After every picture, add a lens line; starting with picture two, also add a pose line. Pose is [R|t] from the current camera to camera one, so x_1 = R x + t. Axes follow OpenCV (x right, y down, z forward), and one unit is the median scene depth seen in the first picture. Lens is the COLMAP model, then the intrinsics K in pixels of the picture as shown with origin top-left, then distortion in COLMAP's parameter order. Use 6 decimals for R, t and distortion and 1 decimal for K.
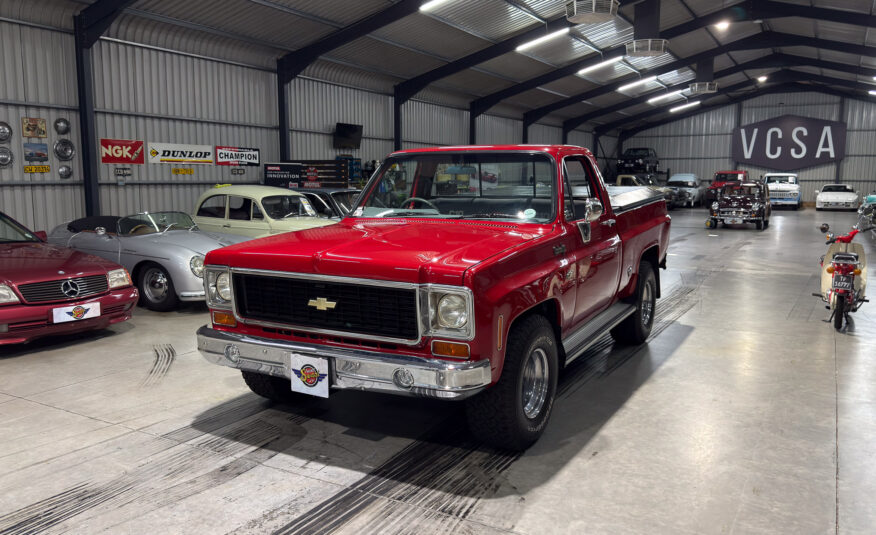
lens RADIAL K [[686.6, 0, 452.2], [0, 686.6, 300.3], [0, 0, 1]] dist [0.035306, -0.052015]
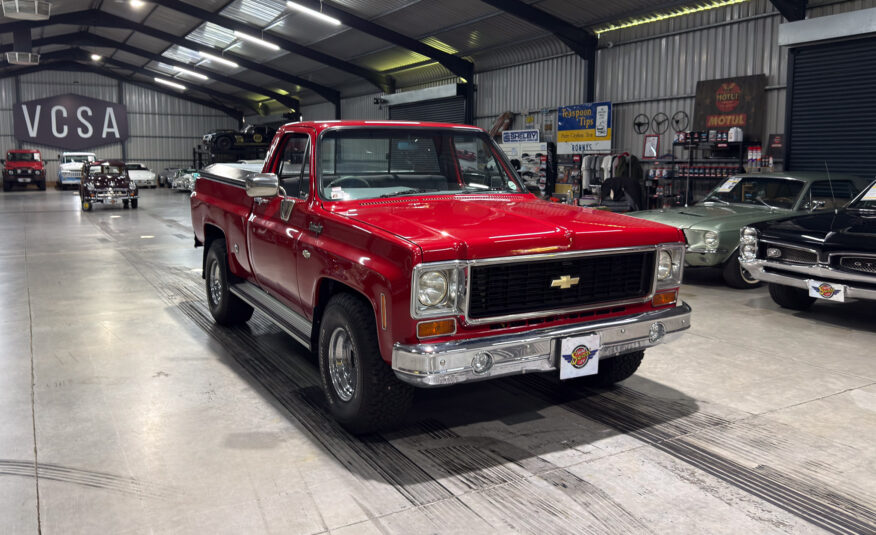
lens RADIAL K [[686.6, 0, 434.3], [0, 686.6, 264.2], [0, 0, 1]] dist [0.035306, -0.052015]
pose [[0.525637, -0.127405, 0.841115, -0.895934], [0.146792, 0.987475, 0.057839, -0.083998], [-0.837948, 0.093067, 0.537756, 0.518254]]
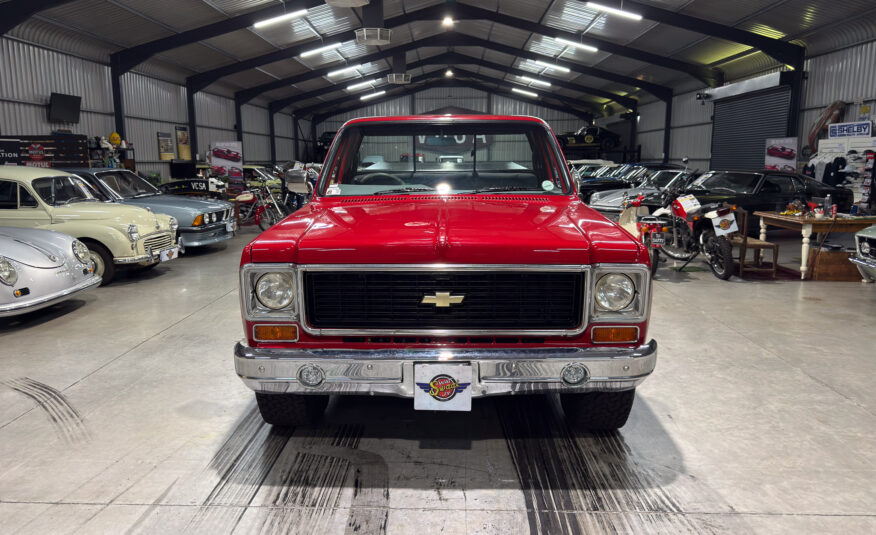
lens RADIAL K [[628.8, 0, 438.7], [0, 628.8, 300.2], [0, 0, 1]] dist [0.028671, -0.029265]
pose [[0.888215, -0.101973, 0.447969, -0.434070], [0.083093, 0.994632, 0.061659, -0.033314], [-0.451852, -0.017543, 0.891920, 0.272208]]
